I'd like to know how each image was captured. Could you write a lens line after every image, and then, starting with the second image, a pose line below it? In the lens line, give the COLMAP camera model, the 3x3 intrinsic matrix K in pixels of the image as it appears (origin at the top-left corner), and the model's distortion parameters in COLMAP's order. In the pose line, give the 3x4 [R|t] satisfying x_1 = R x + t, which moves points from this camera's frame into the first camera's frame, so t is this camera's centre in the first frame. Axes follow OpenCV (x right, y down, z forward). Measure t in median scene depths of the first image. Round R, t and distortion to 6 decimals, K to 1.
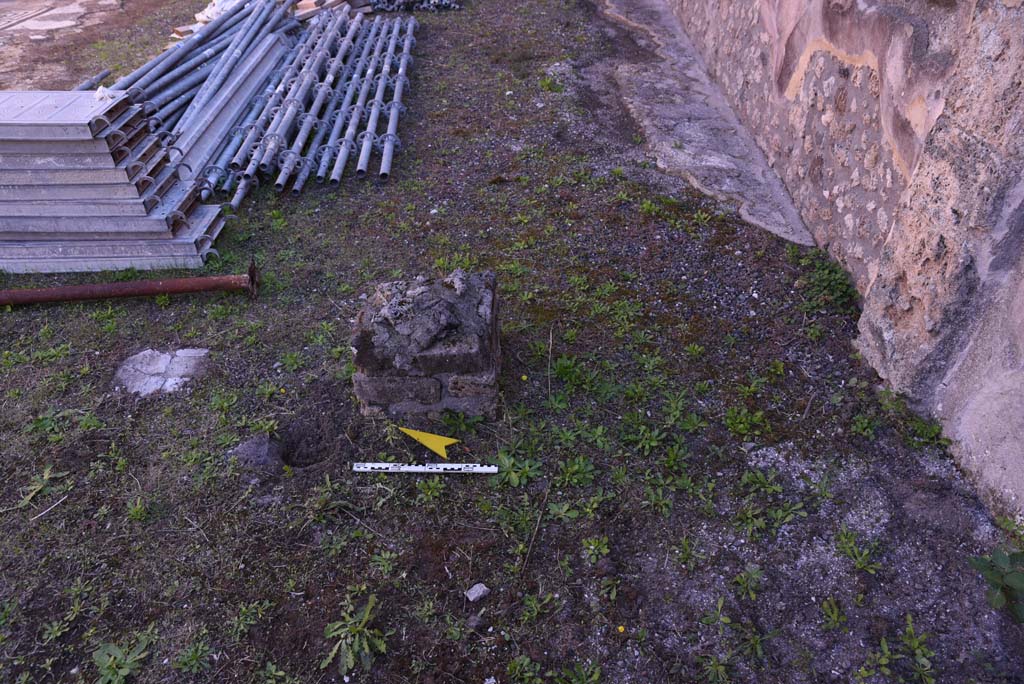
lens RADIAL K [[709.3, 0, 507.7], [0, 709.3, 361.5], [0, 0, 1]] dist [-0.135023, 0.096635]
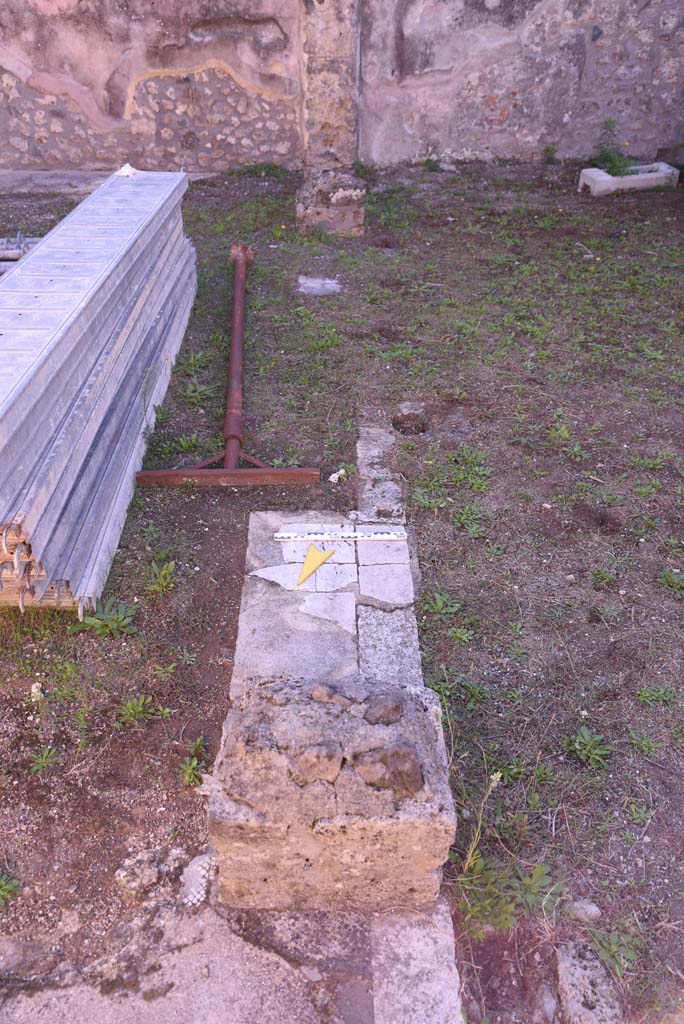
lens RADIAL K [[703.1, 0, 342.0], [0, 703.1, 512.0], [0, 0, 1]] dist [-0.043170, 0.003962]
pose [[-0.028829, -0.611782, 0.790501, -2.121994], [0.618975, 0.610040, 0.494693, -0.435381], [-0.784881, 0.503562, 0.361091, 0.661235]]
